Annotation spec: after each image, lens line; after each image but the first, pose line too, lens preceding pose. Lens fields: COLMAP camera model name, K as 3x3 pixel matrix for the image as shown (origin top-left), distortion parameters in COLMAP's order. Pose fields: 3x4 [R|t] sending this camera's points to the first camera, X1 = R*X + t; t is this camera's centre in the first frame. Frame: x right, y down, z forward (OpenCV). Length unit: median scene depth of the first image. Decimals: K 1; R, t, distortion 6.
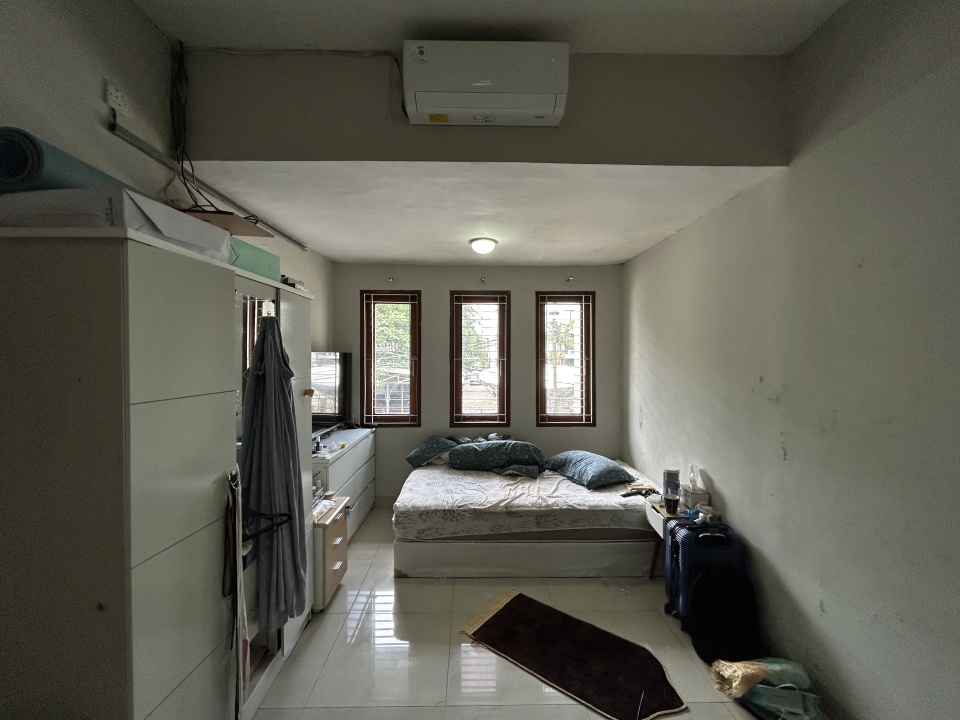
lens RADIAL K [[390.3, 0, 479.9], [0, 390.3, 360.2], [0, 0, 1]] dist [0.003232, -0.000399]
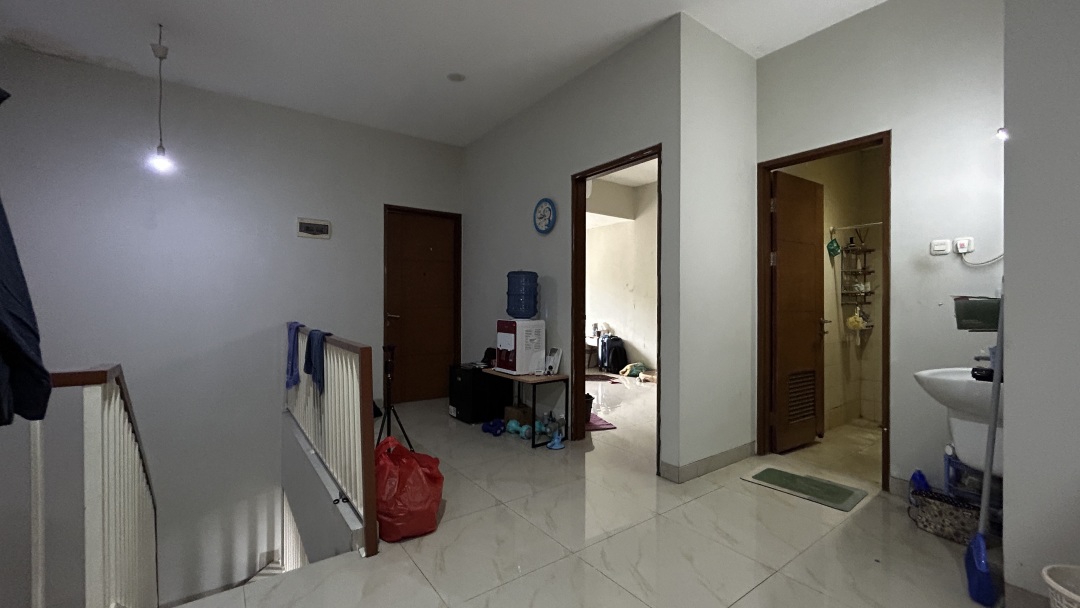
lens RADIAL K [[439.9, 0, 539.9], [0, 439.9, 302.0], [0, 0, 1]] dist [0.004584, -0.000705]
pose [[0.816612, -0.005442, 0.577162, -1.593767], [0.009063, 0.999953, -0.003394, 0.161708], [-0.577116, 0.008003, 0.816623, -1.242381]]
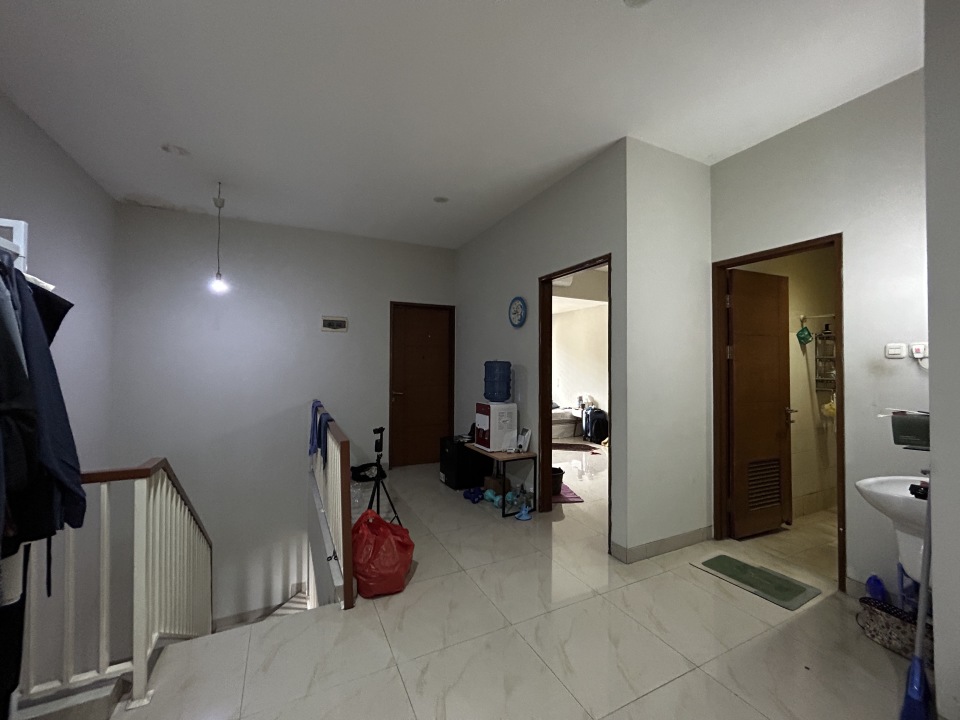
lens RADIAL K [[390.3, 0, 477.2], [0, 390.3, 360.4], [0, 0, 1]] dist [0.003232, -0.000399]
pose [[0.903580, 0.002789, 0.428409, -1.506526], [0.006469, 0.999776, -0.020152, 0.080977], [-0.428370, 0.020981, 0.903360, -1.336241]]
